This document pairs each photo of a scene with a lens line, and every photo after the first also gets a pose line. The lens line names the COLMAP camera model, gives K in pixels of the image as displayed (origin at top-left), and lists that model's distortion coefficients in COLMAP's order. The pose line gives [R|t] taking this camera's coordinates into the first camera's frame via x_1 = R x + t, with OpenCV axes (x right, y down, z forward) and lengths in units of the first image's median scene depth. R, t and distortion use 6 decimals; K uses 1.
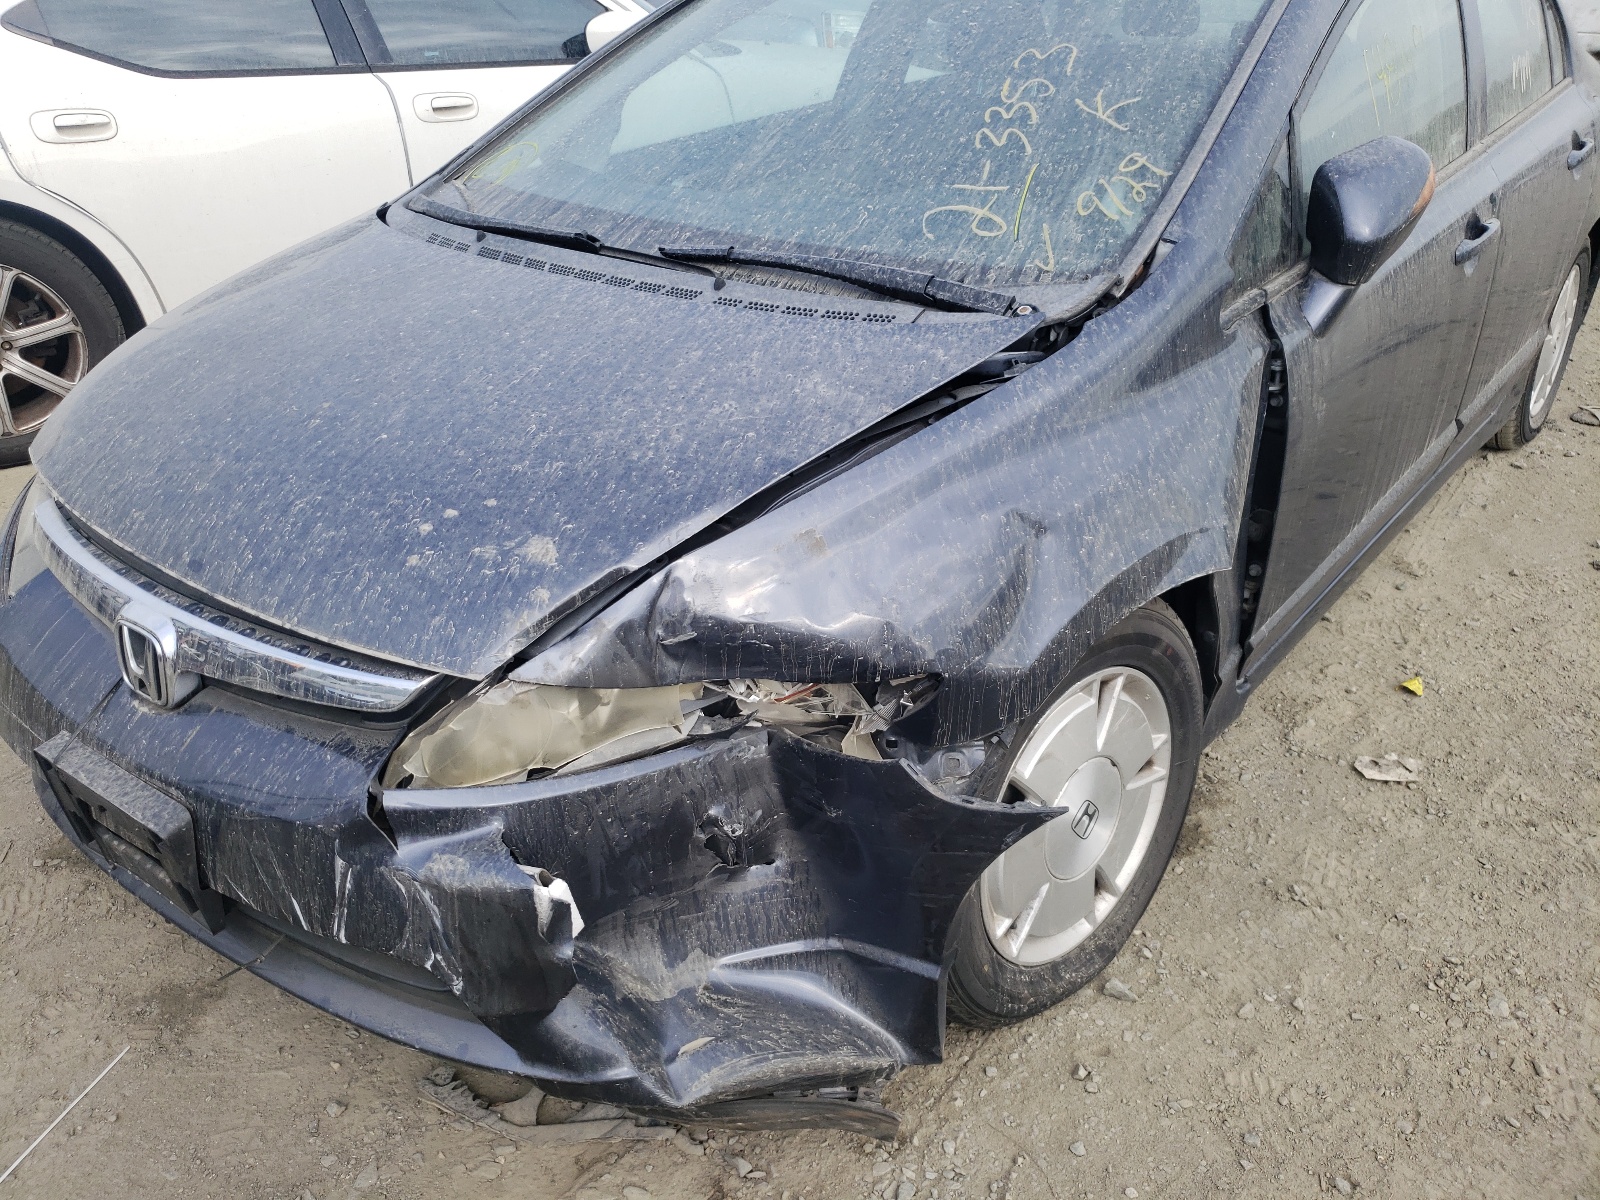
lens RADIAL K [[1216.0, 0, 800.0], [0, 1216.0, 600.0], [0, 0, 1]] dist [-0.002154, -0.005799]
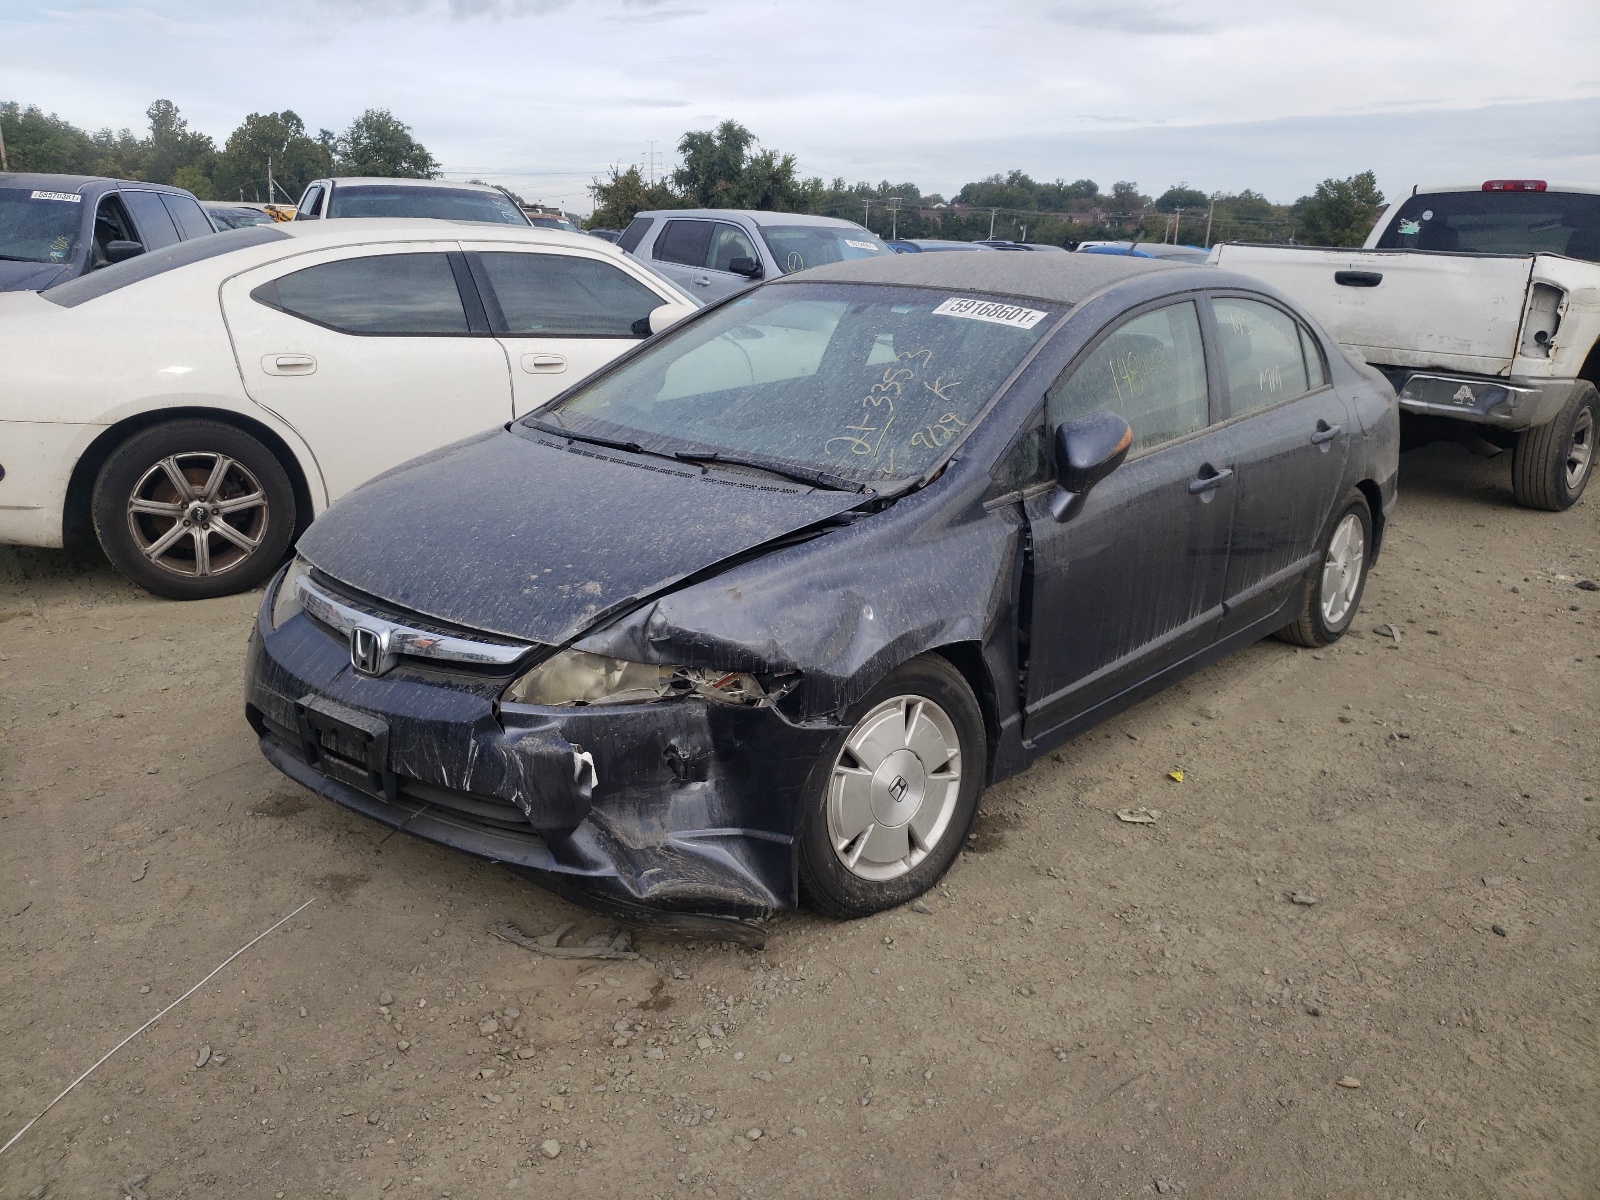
lens RADIAL K [[1087.4, 0, 800.0], [0, 1087.4, 600.0], [0, 0, 1]] dist [0.061351, -0.246549]
pose [[0.998346, 0.054452, -0.018450, 0.126776], [-0.056889, 0.981986, -0.180186, 0.229792], [0.008306, 0.180937, 0.983460, -0.595985]]
